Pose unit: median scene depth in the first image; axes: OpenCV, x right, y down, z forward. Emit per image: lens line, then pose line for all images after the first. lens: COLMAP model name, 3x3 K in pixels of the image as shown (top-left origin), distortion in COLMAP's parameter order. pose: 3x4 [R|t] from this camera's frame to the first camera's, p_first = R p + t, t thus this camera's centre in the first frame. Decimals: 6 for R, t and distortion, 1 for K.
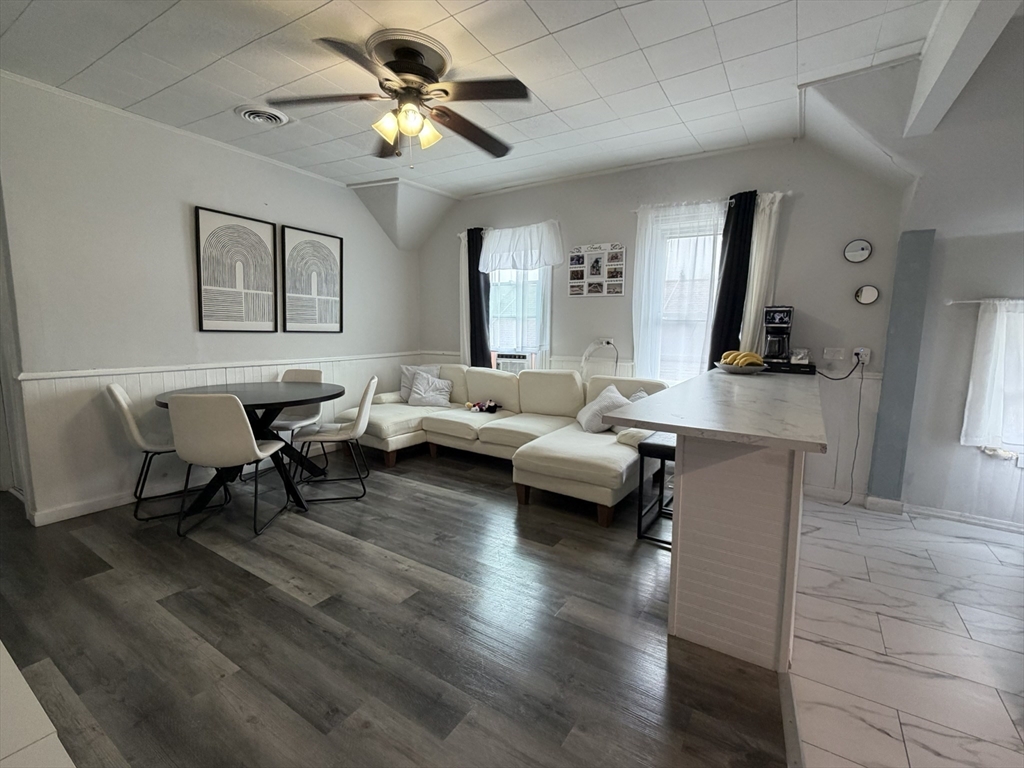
lens RADIAL K [[464.6, 0, 509.1], [0, 464.6, 383.6], [0, 0, 1]] dist [0.003303, 0.000524]
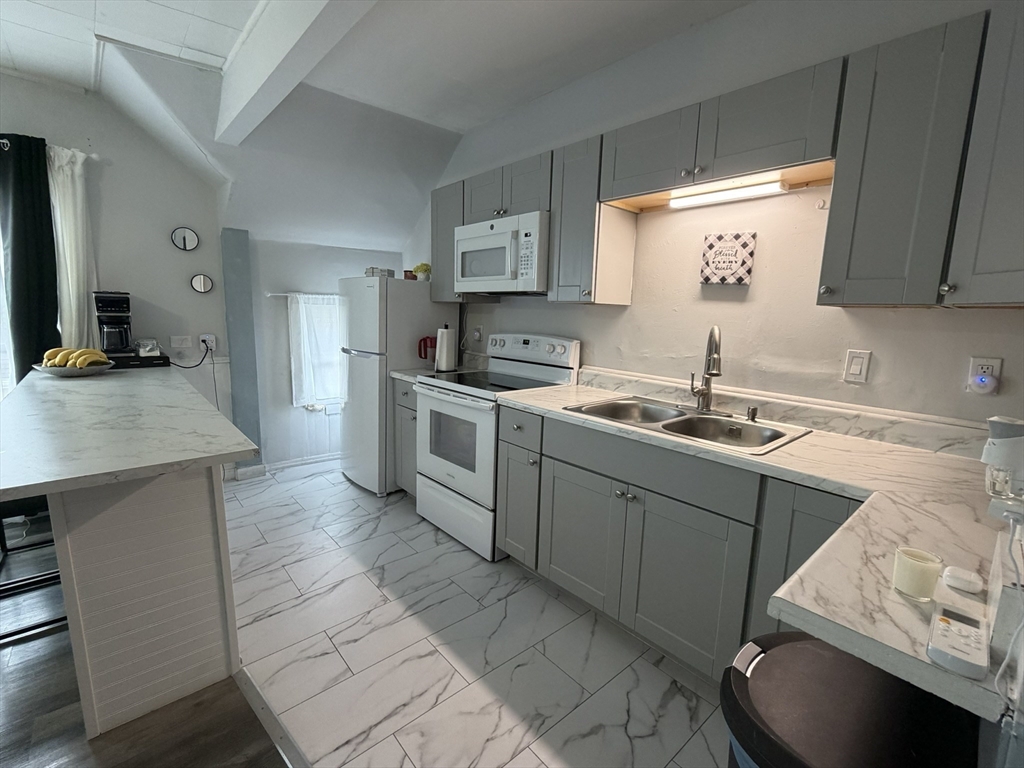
lens RADIAL K [[464.6, 0, 509.7], [0, 464.6, 382.9], [0, 0, 1]] dist [0.003303, 0.000524]
pose [[0.274581, -0.158707, 0.948376, -0.065937], [0.101657, 0.985549, 0.135495, -0.045125], [-0.956175, 0.059205, 0.286747, 0.062419]]
